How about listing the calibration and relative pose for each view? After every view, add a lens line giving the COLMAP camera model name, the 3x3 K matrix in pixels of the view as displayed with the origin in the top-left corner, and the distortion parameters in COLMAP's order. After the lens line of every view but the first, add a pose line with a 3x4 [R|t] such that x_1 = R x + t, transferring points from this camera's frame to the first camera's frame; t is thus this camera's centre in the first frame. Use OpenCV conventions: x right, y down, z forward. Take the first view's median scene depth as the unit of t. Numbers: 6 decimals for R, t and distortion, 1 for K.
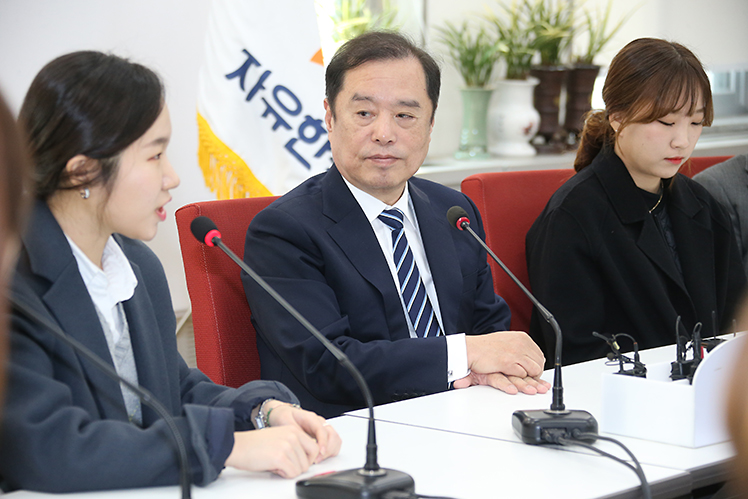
lens RADIAL K [[2594.6, 0, 374.0], [0, 2594.6, 249.5], [0, 0, 1]] dist [0.112189, 1.094091]
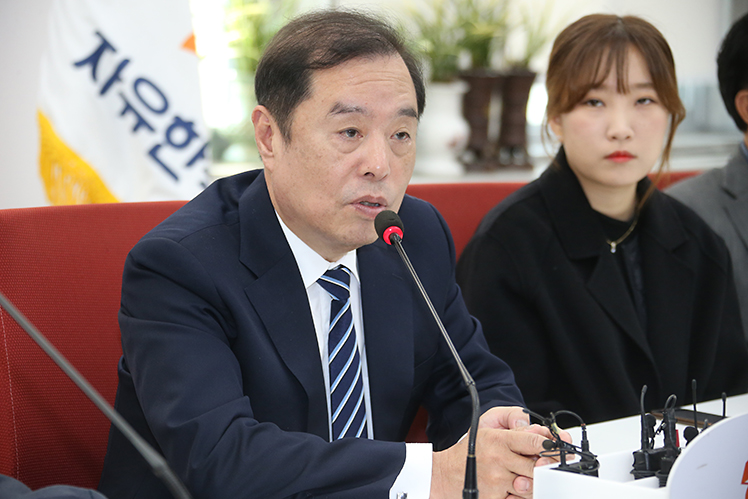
lens RADIAL K [[2647.8, 0, 362.7], [0, 2647.8, 273.2], [0, 0, 1]] dist [0.723592, 0.838904]
pose [[0.999722, 0.009573, 0.021547, 0.015118], [-0.009566, 0.999954, -0.000439, -0.002633], [-0.021550, 0.000233, 0.999768, 0.168771]]
